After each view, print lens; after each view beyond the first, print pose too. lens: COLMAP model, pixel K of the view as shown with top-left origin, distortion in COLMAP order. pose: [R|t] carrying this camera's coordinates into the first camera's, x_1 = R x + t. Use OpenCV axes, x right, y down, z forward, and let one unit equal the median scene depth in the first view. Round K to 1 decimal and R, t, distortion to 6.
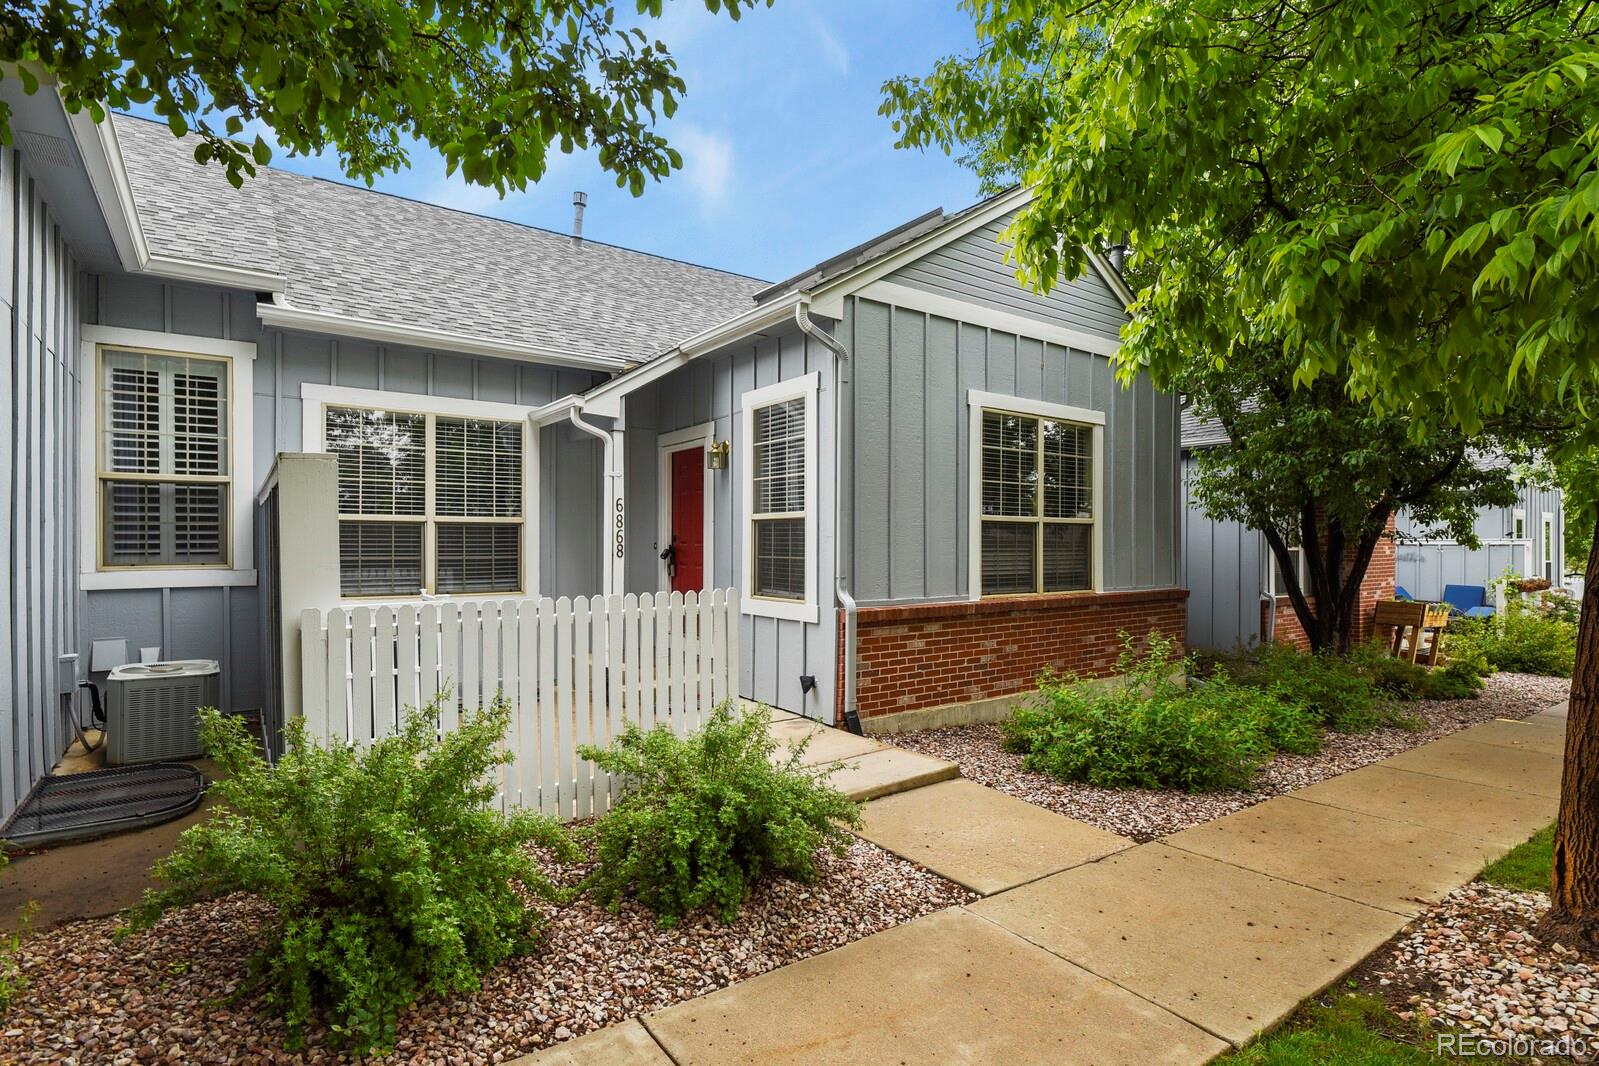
lens RADIAL K [[789.9, 0, 800.3], [0, 789.9, 551.8], [0, 0, 1]] dist [-0.005375, -0.001166]
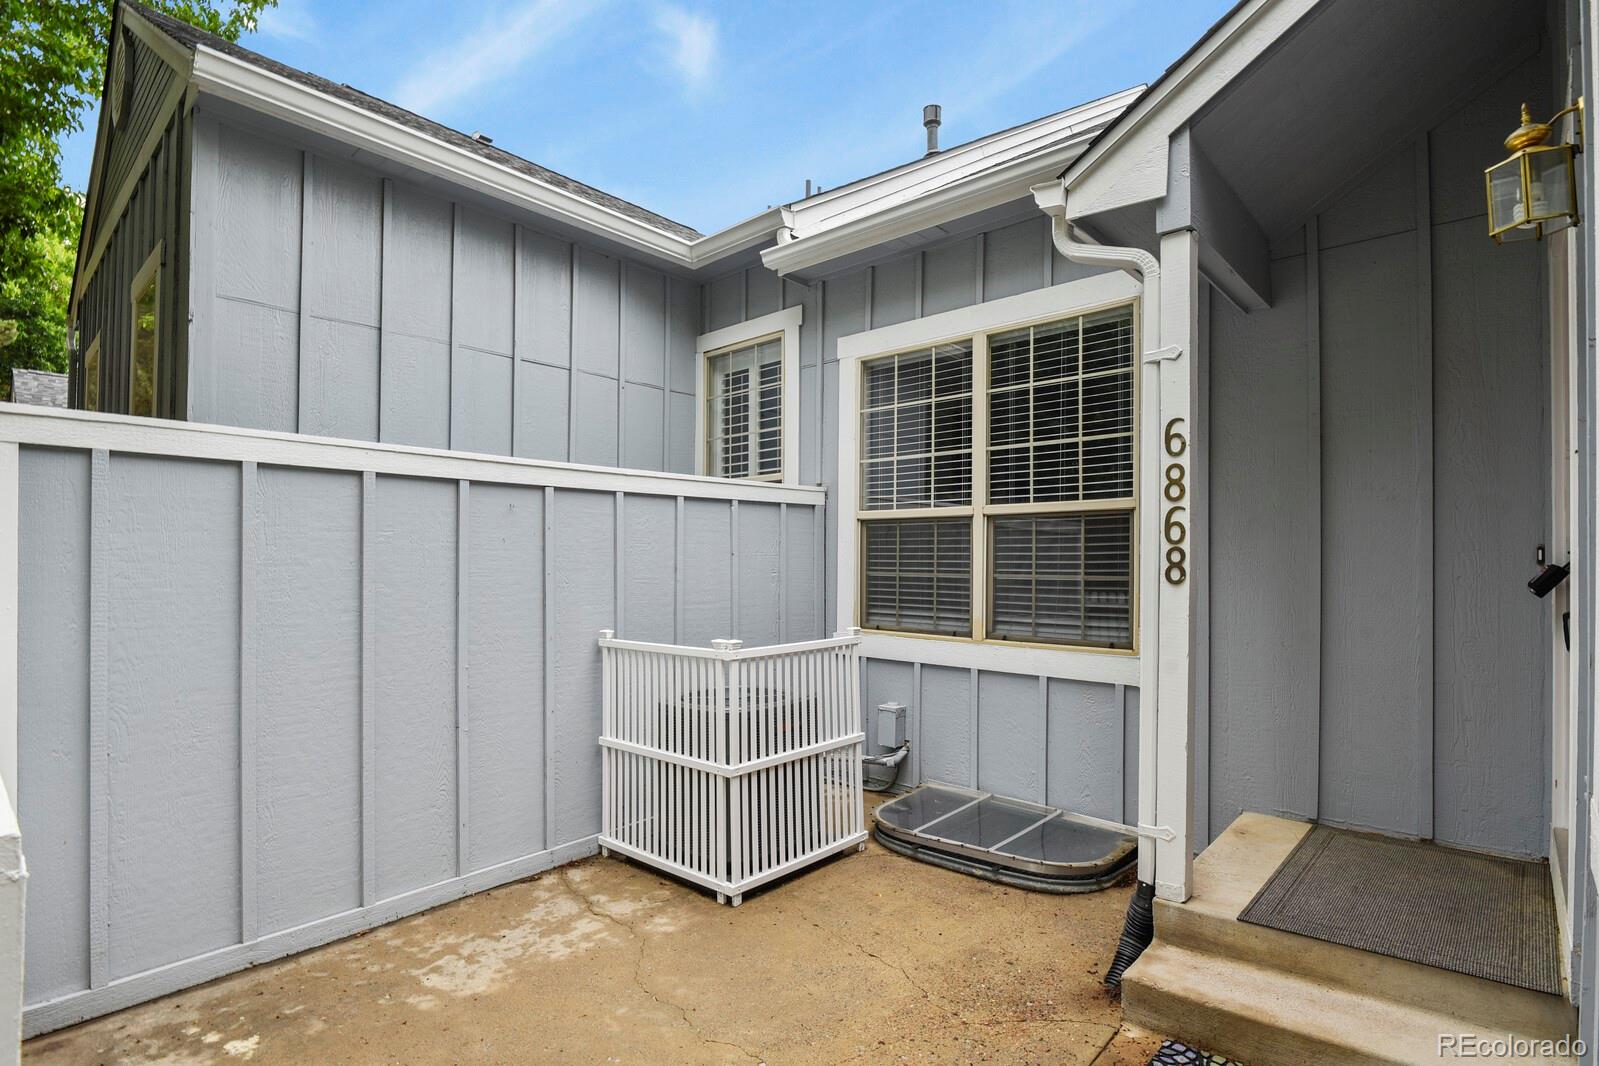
lens RADIAL K [[789.9, 0, 800.3], [0, 789.9, 551.8], [0, 0, 1]] dist [-0.005375, -0.001166]
pose [[0.213069, -0.011750, -0.976967, 0.084736], [-0.011321, 0.999831, -0.014494, -0.000640], [0.976972, 0.014149, 0.212899, 0.769551]]
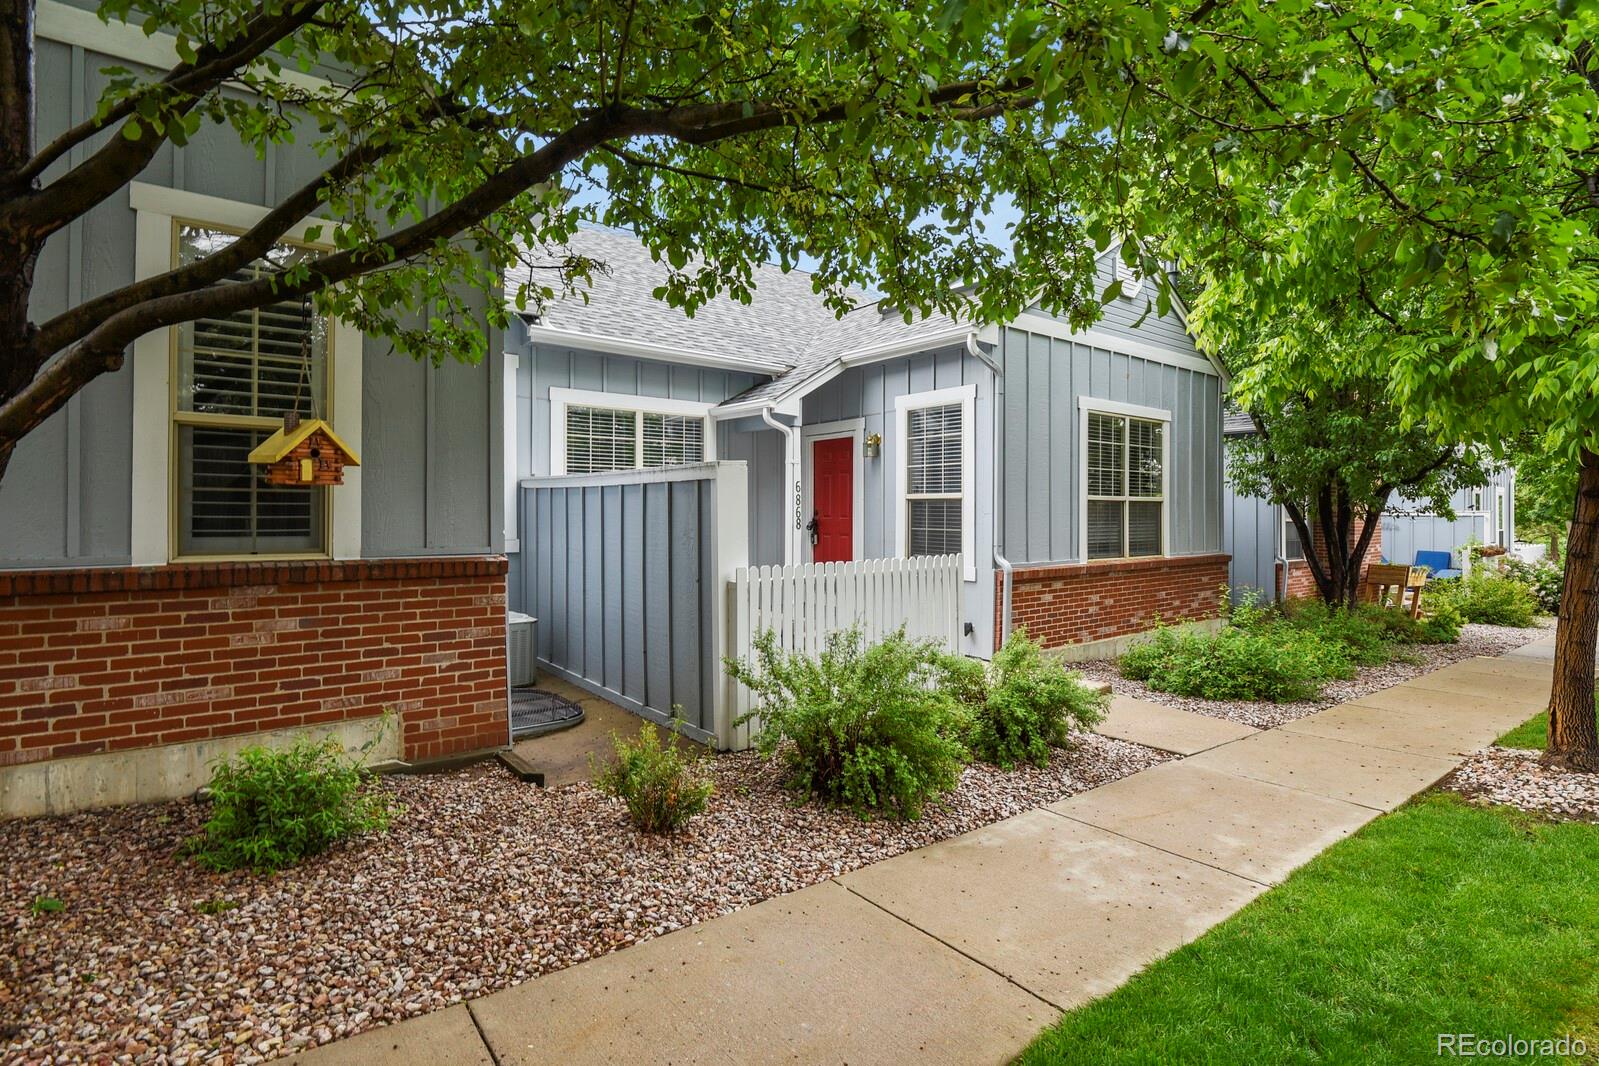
lens RADIAL K [[796.7, 0, 803.1], [0, 796.7, 515.4], [0, 0, 1]] dist [-0.004458, -0.001608]
pose [[0.998733, 0.000864, 0.050318, -0.287512], [-0.000666, 0.999992, -0.003955, -0.009582], [-0.050321, 0.003916, 0.998725, -0.243639]]
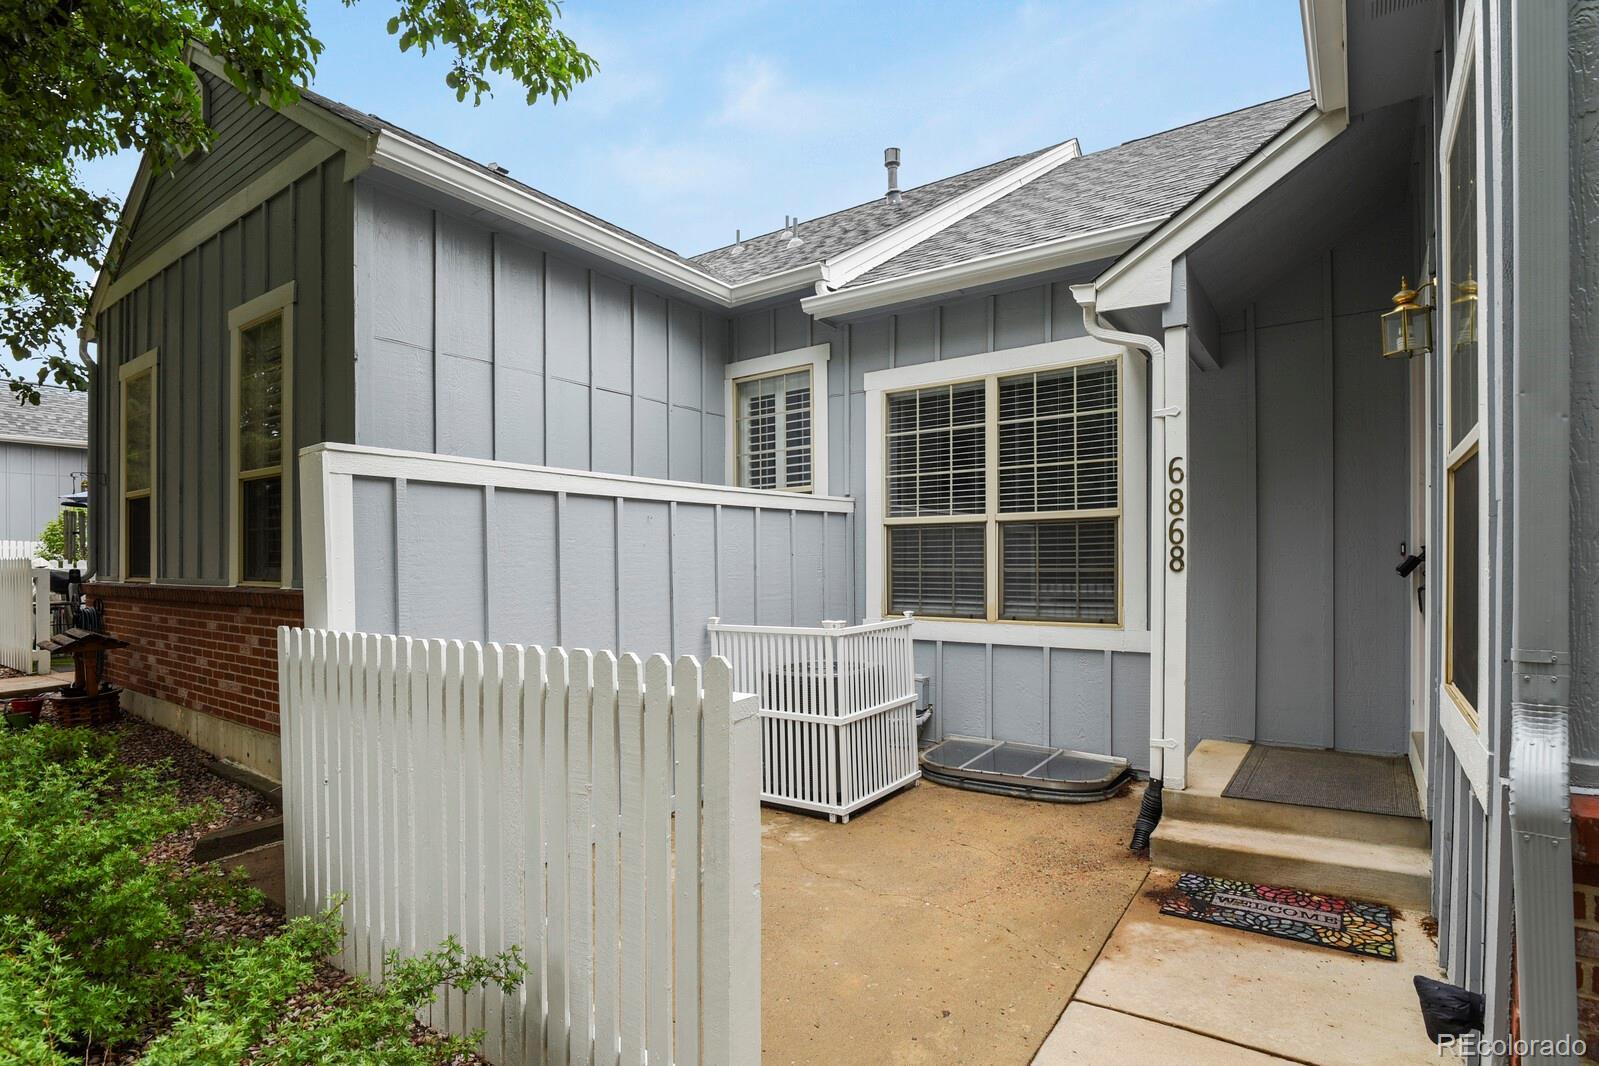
lens RADIAL K [[790.8, 0, 801.0], [0, 790.8, 563.3], [0, 0, 1]] dist [-0.002448, 0.000317]
pose [[0.330251, -0.000656, -0.943893, 0.181884], [0.000990, 0.999999, -0.000349, 0.001402], [0.943893, -0.000820, 0.330251, 0.604840]]
